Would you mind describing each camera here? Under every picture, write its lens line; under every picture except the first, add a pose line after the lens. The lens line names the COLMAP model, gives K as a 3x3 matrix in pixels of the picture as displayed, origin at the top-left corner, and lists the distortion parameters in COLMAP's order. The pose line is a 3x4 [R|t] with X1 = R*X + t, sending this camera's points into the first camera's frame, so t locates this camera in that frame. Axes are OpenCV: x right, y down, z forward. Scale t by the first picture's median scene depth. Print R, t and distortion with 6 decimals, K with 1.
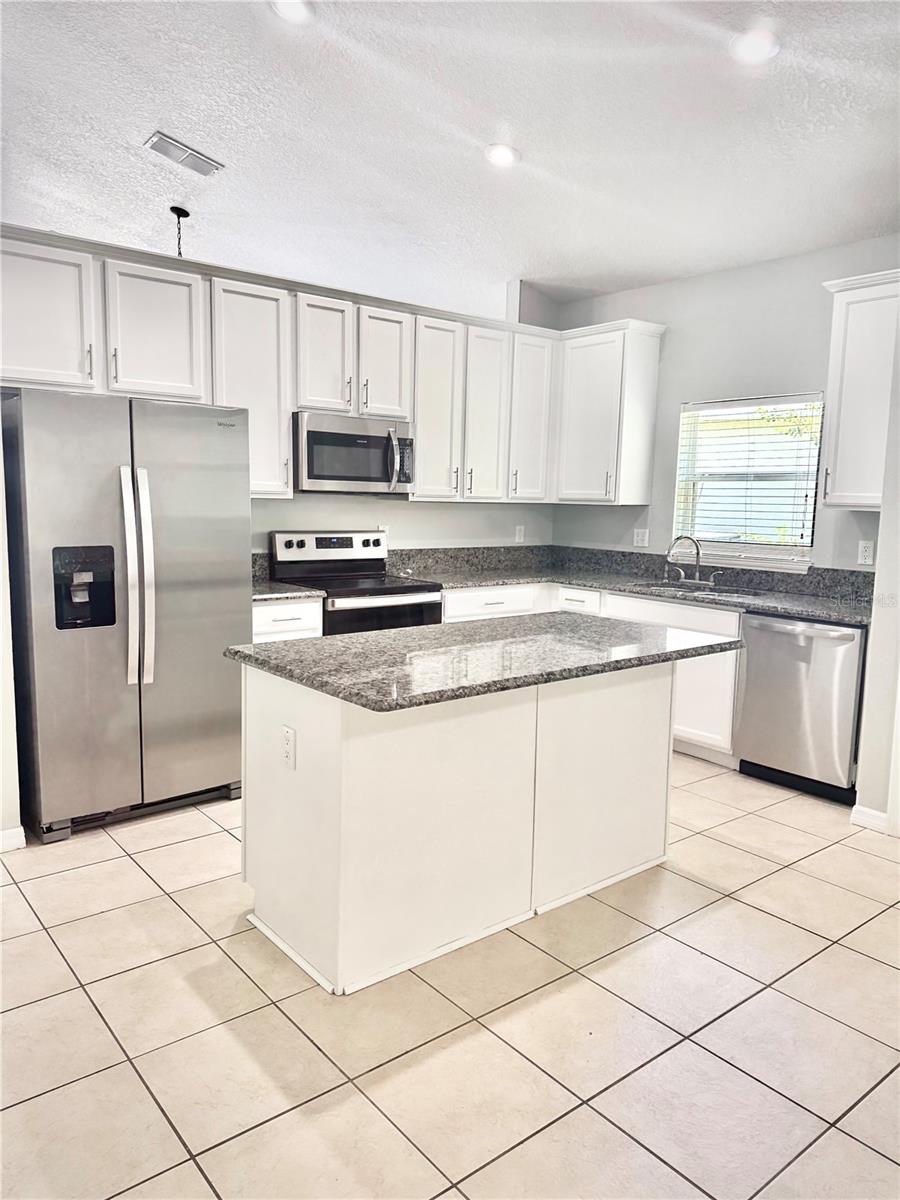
lens RADIAL K [[842.5, 0, 445.1], [0, 842.5, 601.8], [0, 0, 1]] dist [-0.001952, -0.001639]
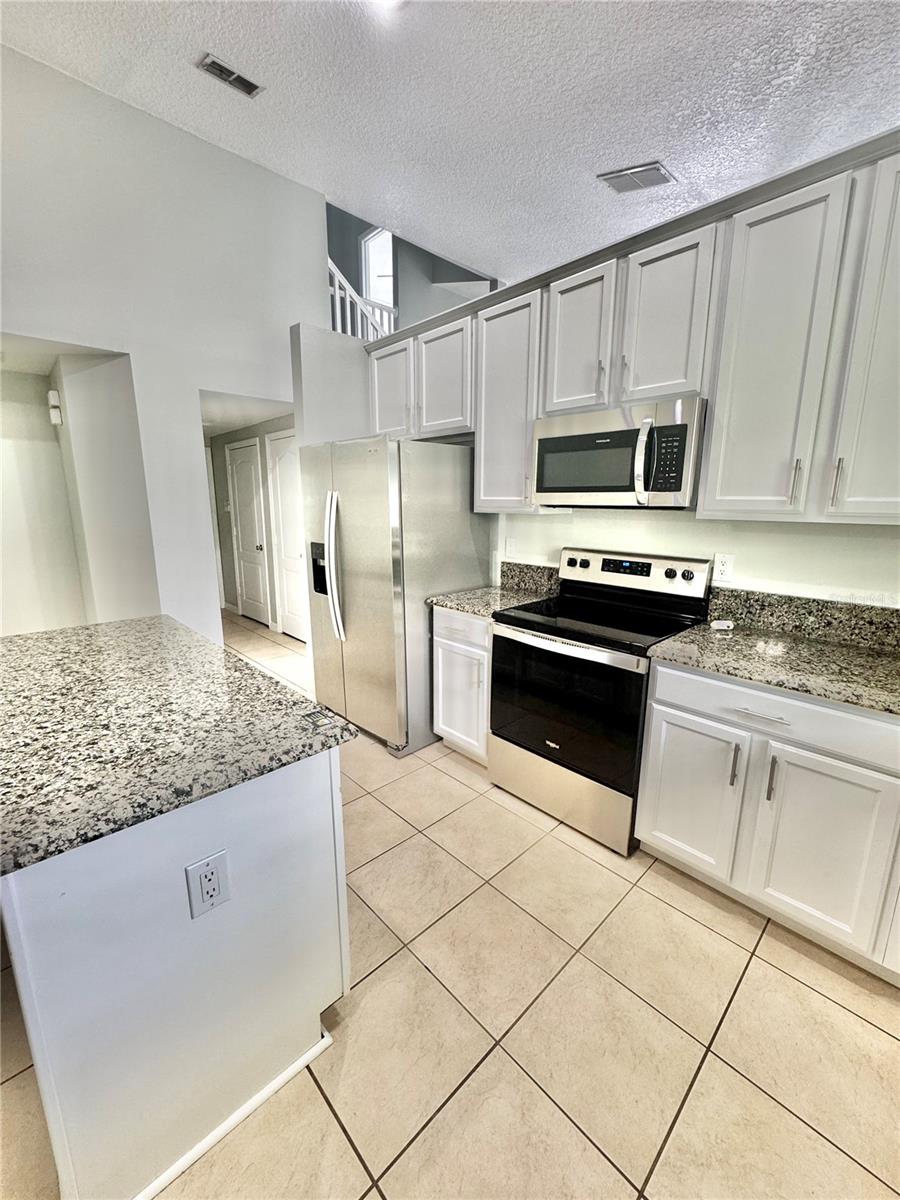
lens RADIAL K [[479.7, 0, 444.6], [0, 479.7, 598.9], [0, 0, 1]] dist [-0.006185, 0.000760]
pose [[0.081909, 0.174914, -0.981171, 0.340234], [-0.133033, 0.977588, 0.163170, -0.095459], [0.987721, 0.117163, 0.103342, 0.789413]]
